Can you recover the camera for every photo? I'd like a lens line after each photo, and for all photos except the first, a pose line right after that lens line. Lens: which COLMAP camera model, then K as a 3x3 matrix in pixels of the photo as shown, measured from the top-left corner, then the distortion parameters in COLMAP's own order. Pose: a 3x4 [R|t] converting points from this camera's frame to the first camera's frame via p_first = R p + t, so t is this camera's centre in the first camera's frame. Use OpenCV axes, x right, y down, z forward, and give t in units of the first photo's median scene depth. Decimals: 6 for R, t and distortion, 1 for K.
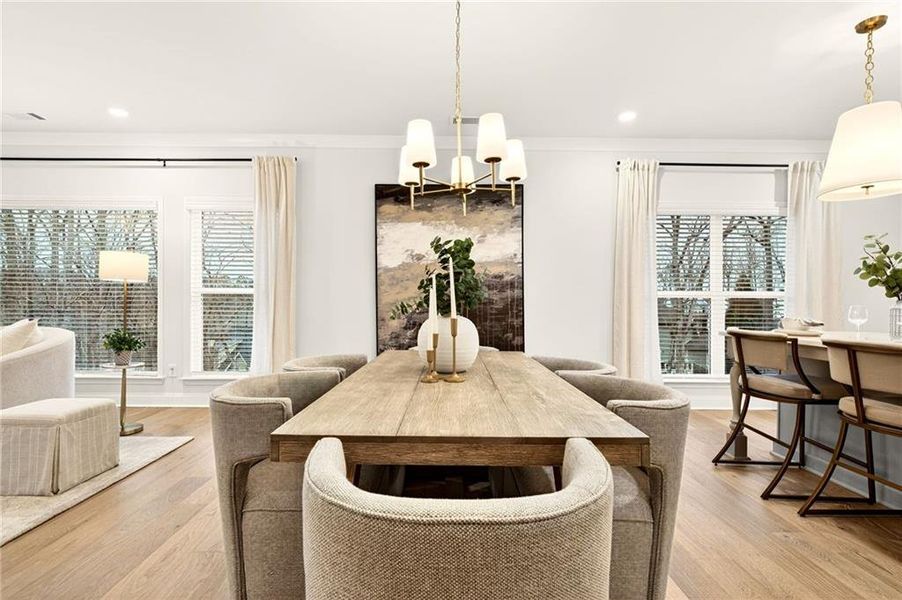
lens RADIAL K [[427.3, 0, 445.0], [0, 427.3, 305.4], [0, 0, 1]] dist [0.000492, 0.000047]
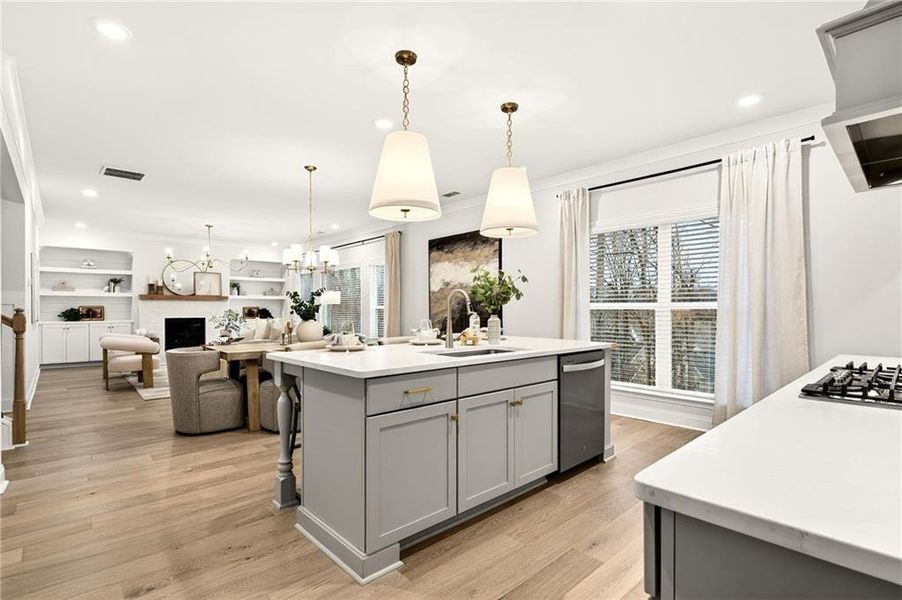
lens RADIAL K [[429.7, 0, 448.0], [0, 429.7, 297.1], [0, 0, 1]] dist [0.000533, -0.000622]
pose [[0.670637, -0.028554, -0.741236, 1.078973], [-0.001307, 0.999212, -0.039675, -0.005365], [0.741785, 0.027577, 0.670071, -0.022559]]
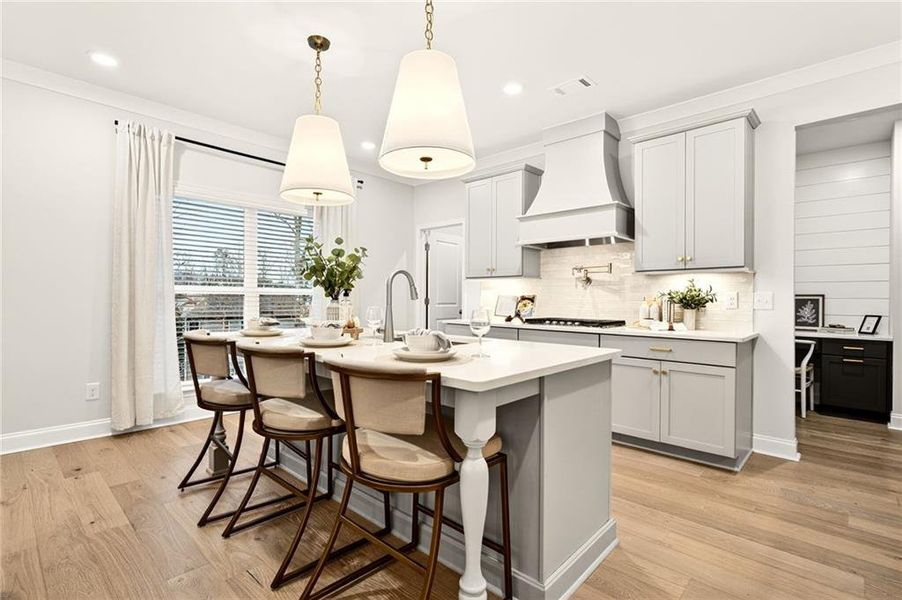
lens RADIAL K [[429.7, 0, 448.0], [0, 429.7, 297.1], [0, 0, 1]] dist [0.000533, -0.000622]
pose [[0.690950, -0.001006, 0.722902, 0.255160], [0.002237, 0.999997, -0.000747, -0.009325], [-0.722899, 0.002133, 0.690950, 0.011246]]
